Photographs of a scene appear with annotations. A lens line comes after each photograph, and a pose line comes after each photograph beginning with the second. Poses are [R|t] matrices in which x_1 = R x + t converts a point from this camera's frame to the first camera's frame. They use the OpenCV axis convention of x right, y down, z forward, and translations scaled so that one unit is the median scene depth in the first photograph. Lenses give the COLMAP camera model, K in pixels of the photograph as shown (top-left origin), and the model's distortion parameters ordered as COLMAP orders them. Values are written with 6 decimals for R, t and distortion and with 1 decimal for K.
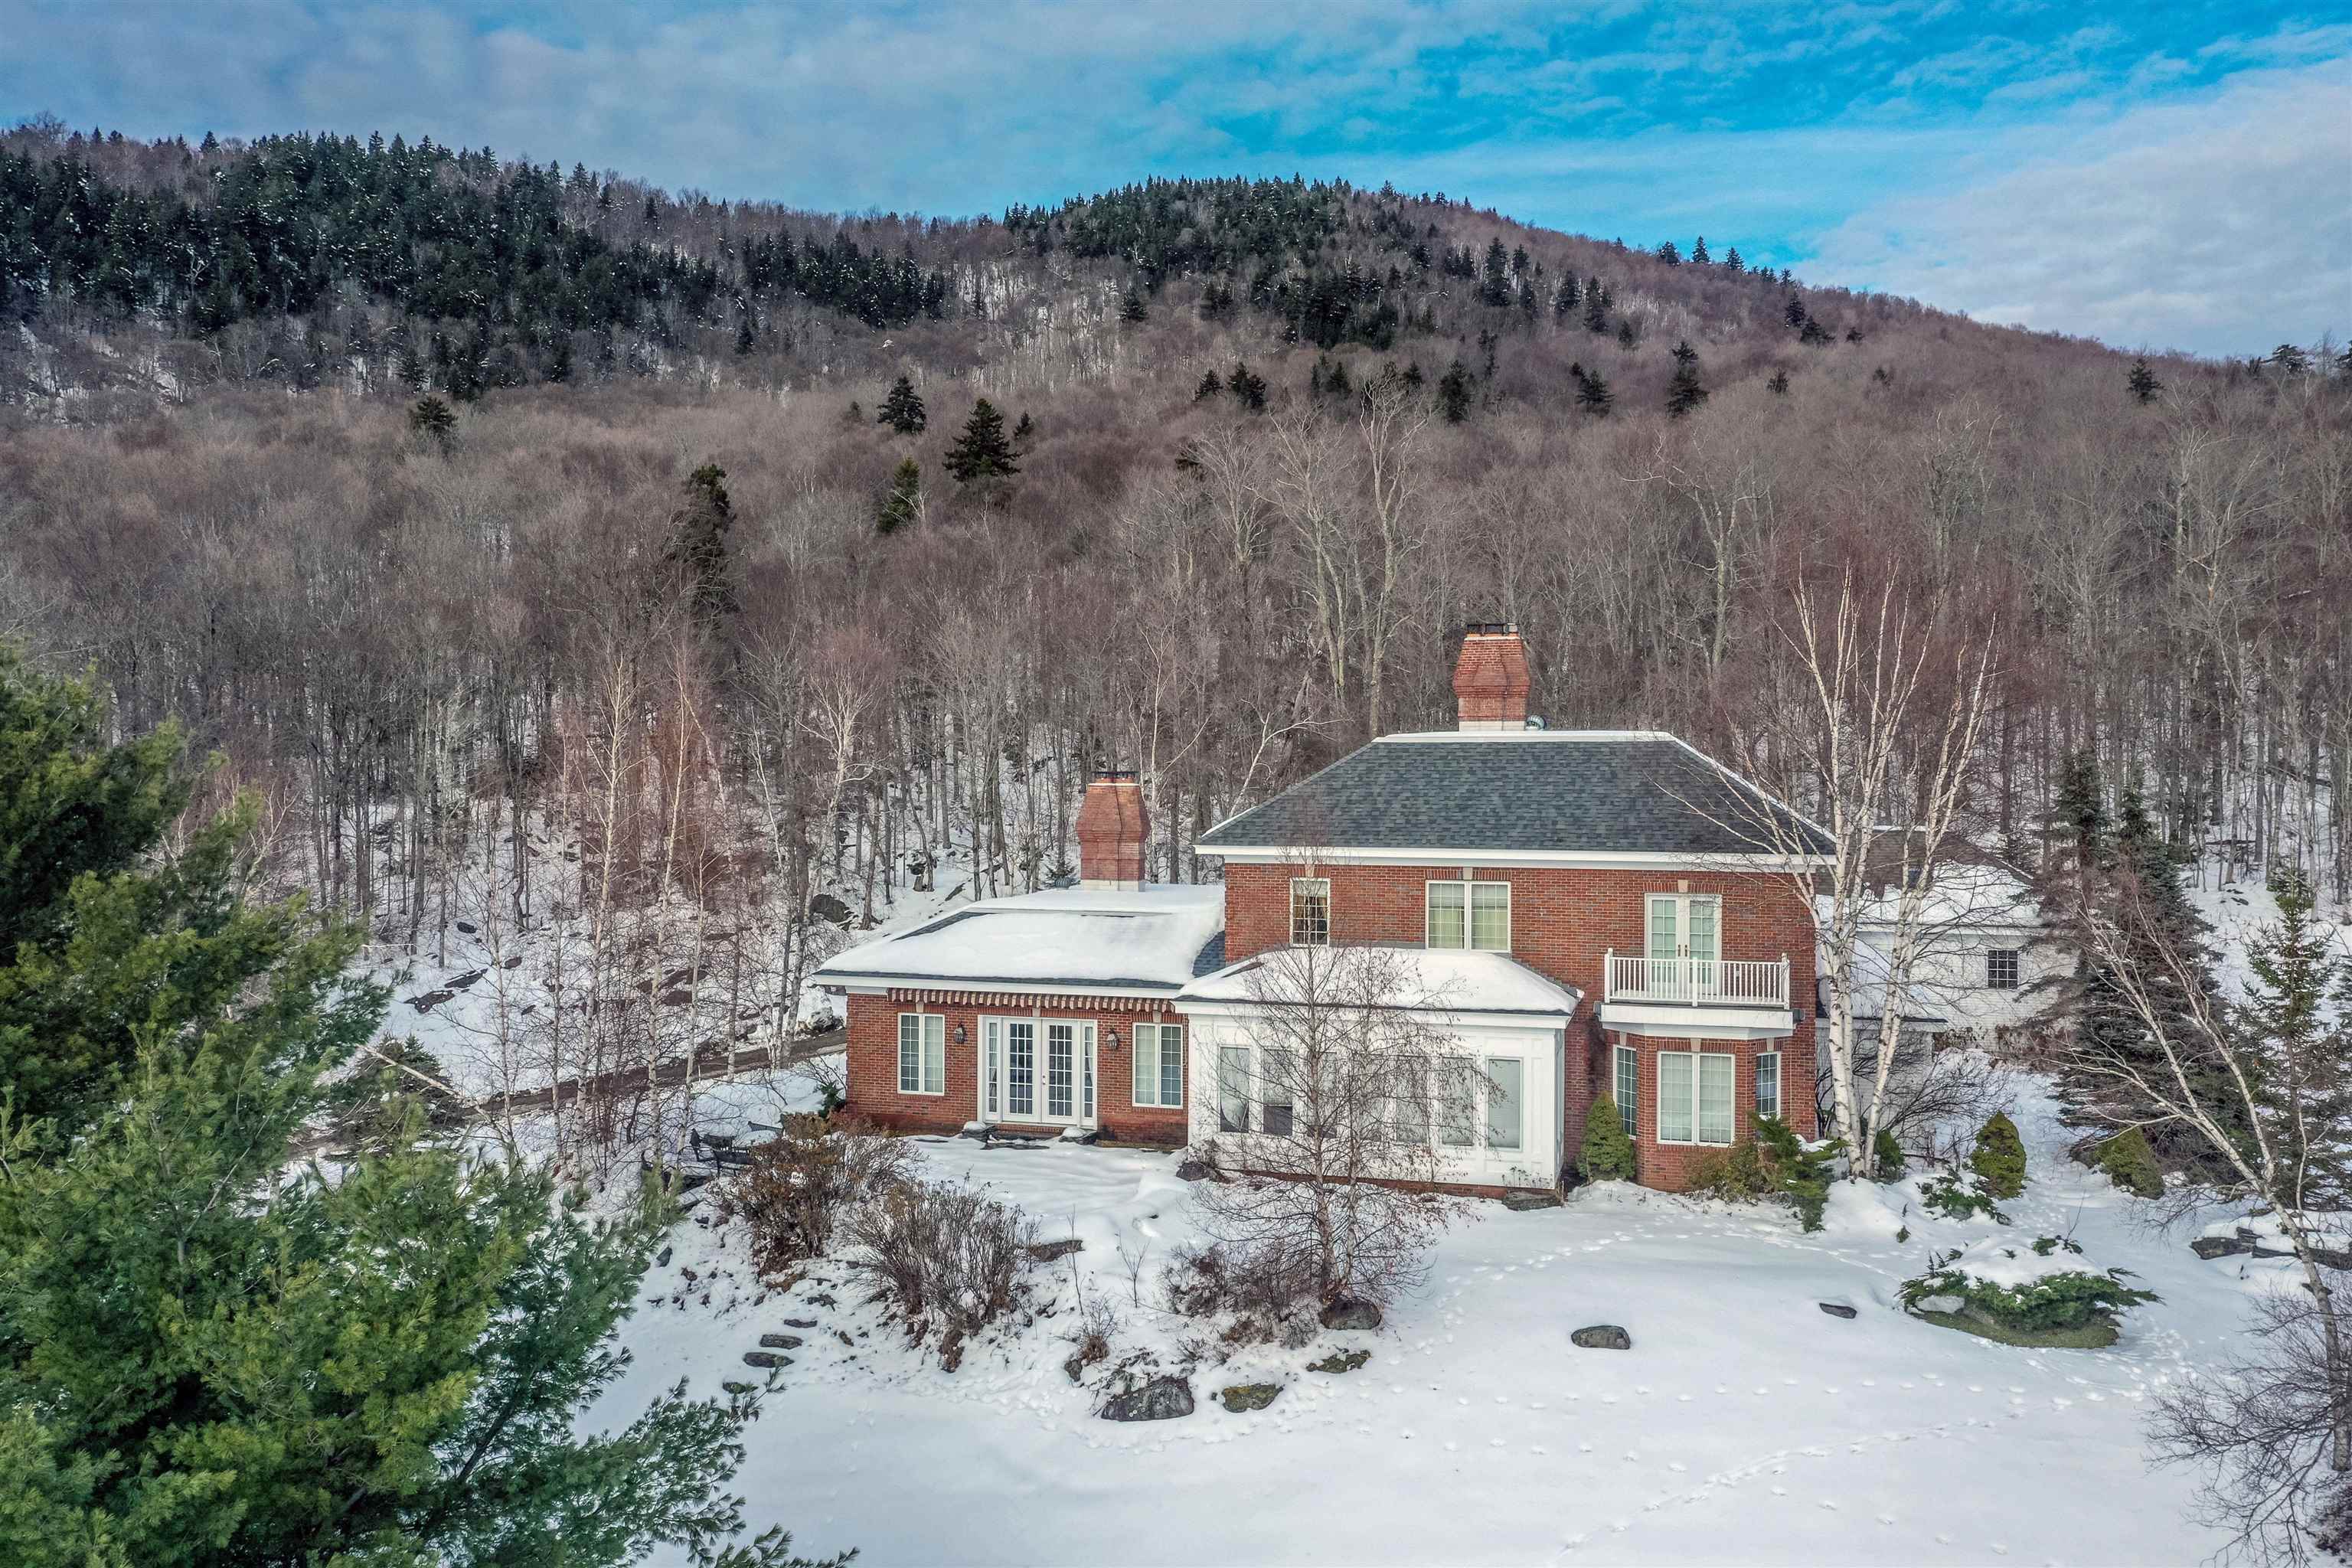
lens RADIAL K [[1853.9, 0, 1179.2], [0, 1853.9, 787.2], [0, 0, 1]] dist [-0.001570, -0.004131]
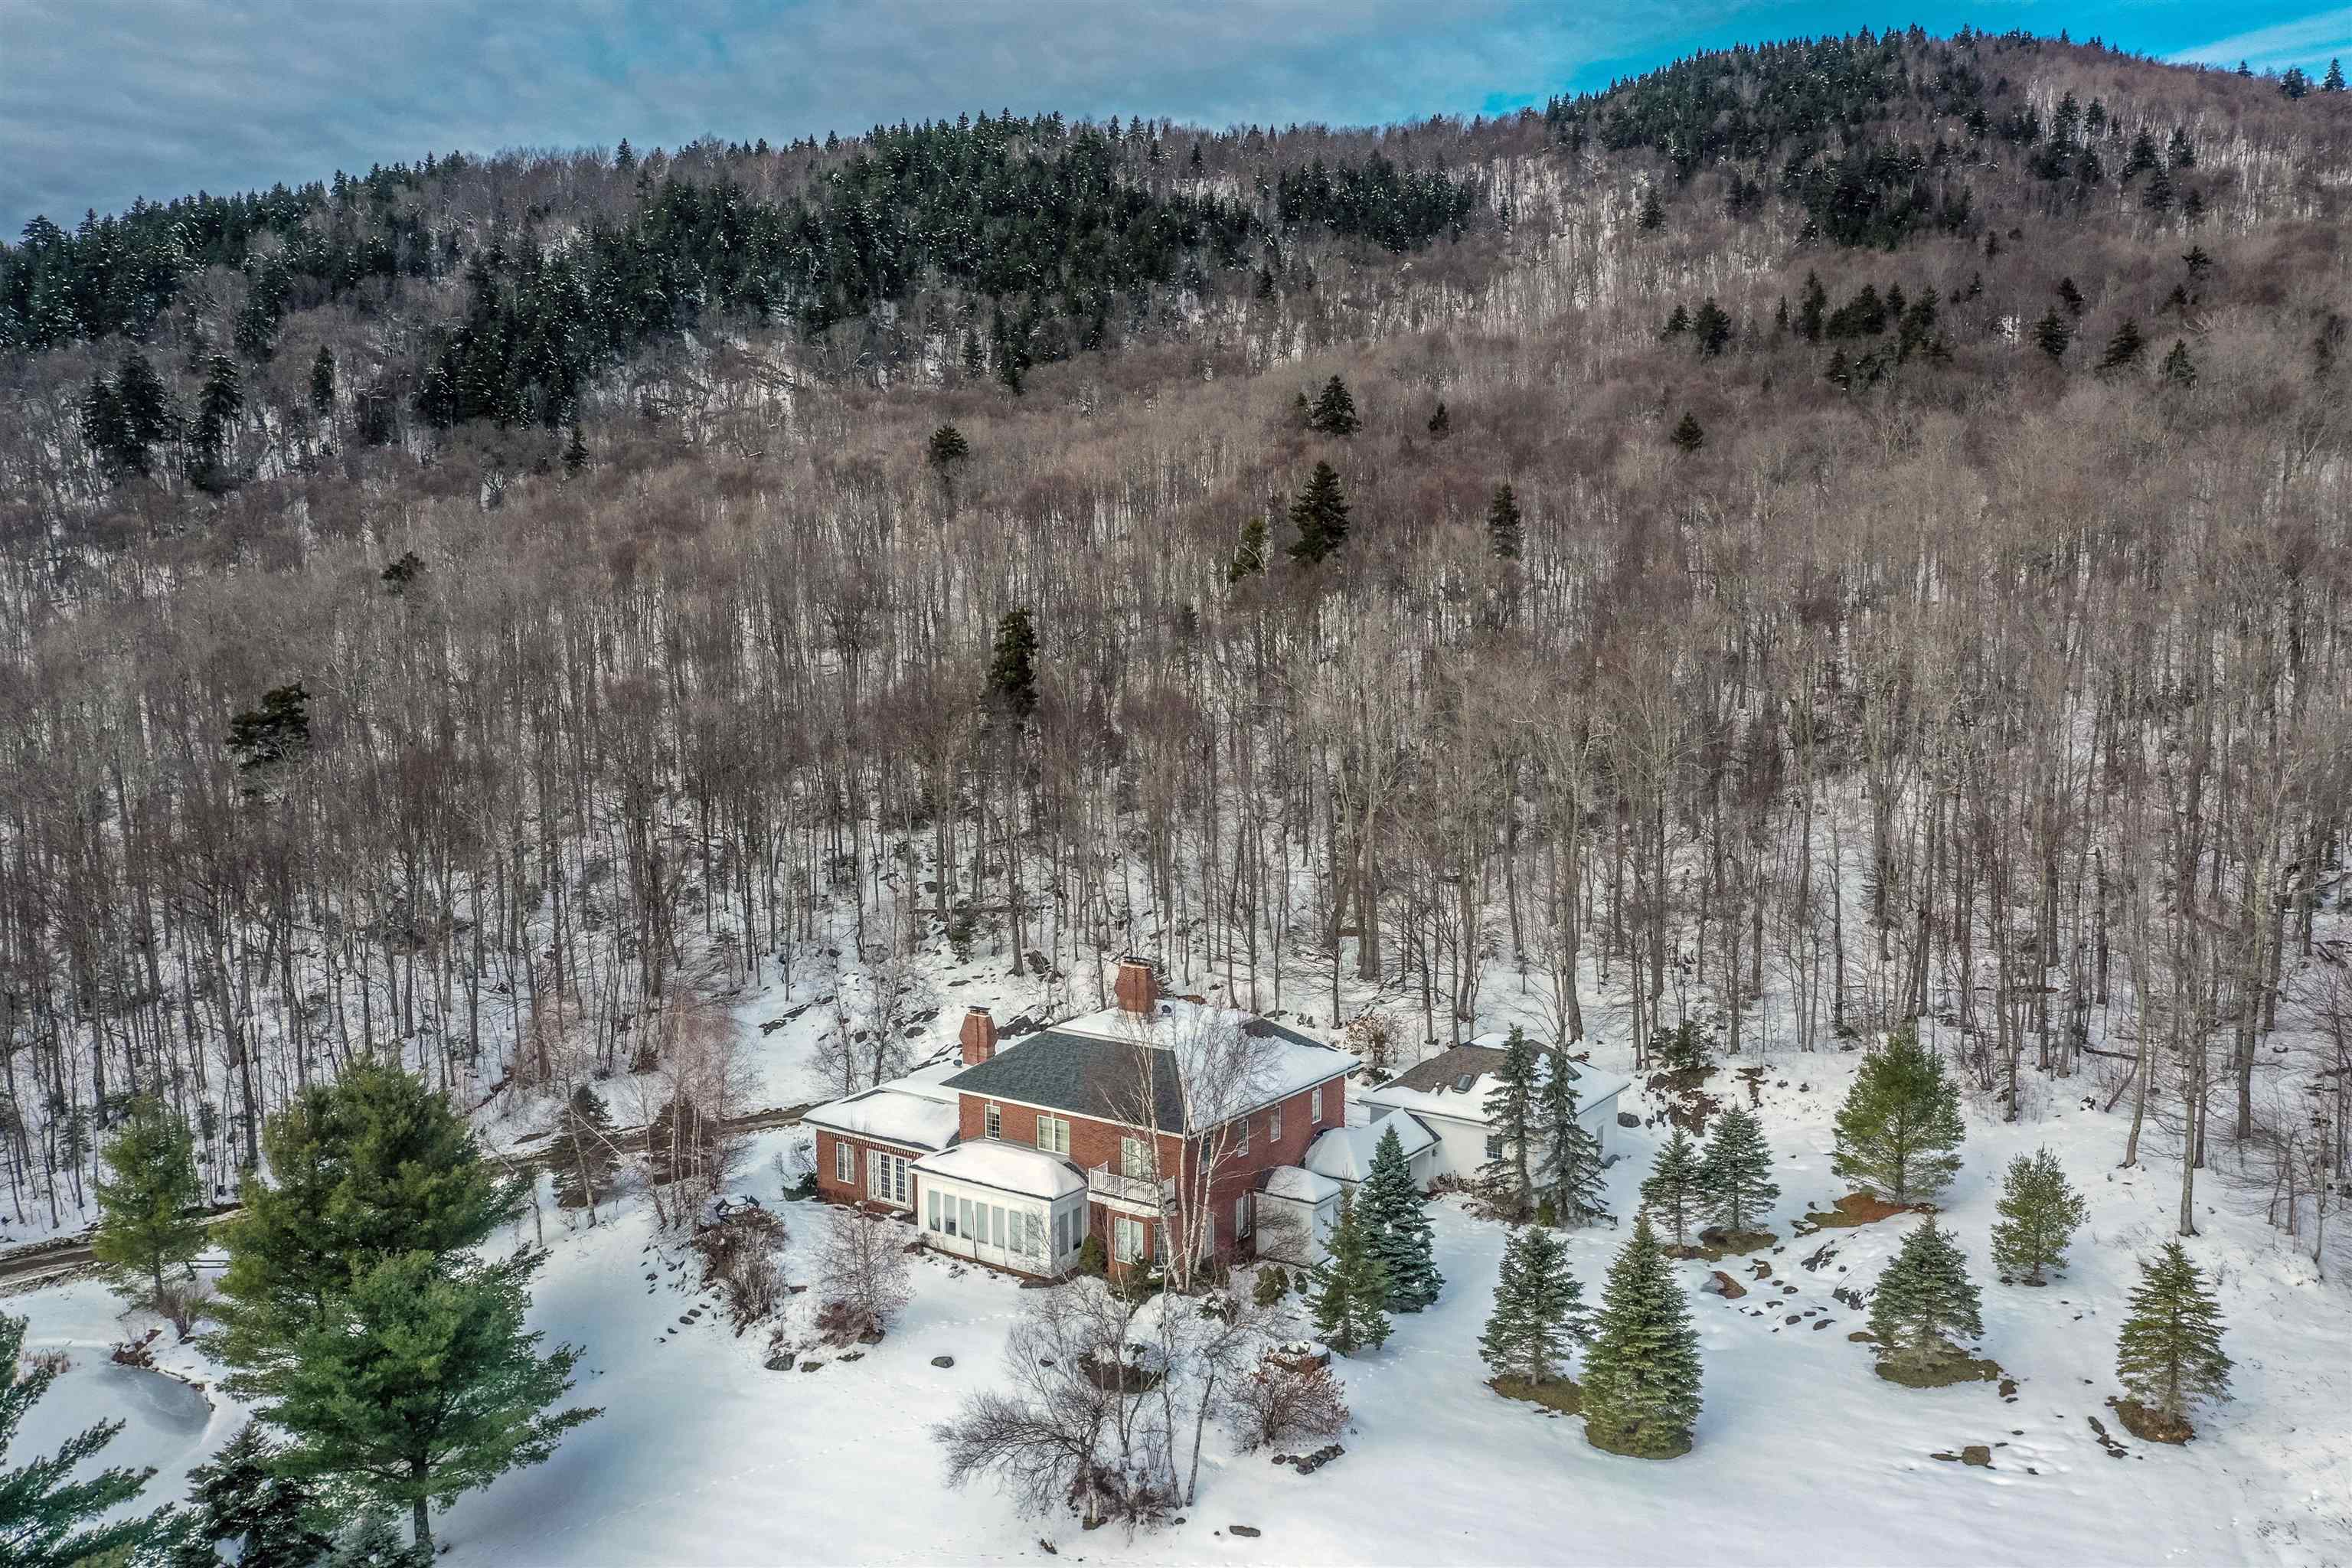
lens RADIAL K [[1853.9, 0, 1179.2], [0, 1853.9, 787.2], [0, 0, 1]] dist [-0.001570, -0.004131]
pose [[0.943792, 0.031256, -0.329059, 0.088859], [-0.000197, 0.995572, 0.093999, -0.047174], [0.330540, -0.088650, 0.939619, -0.077663]]
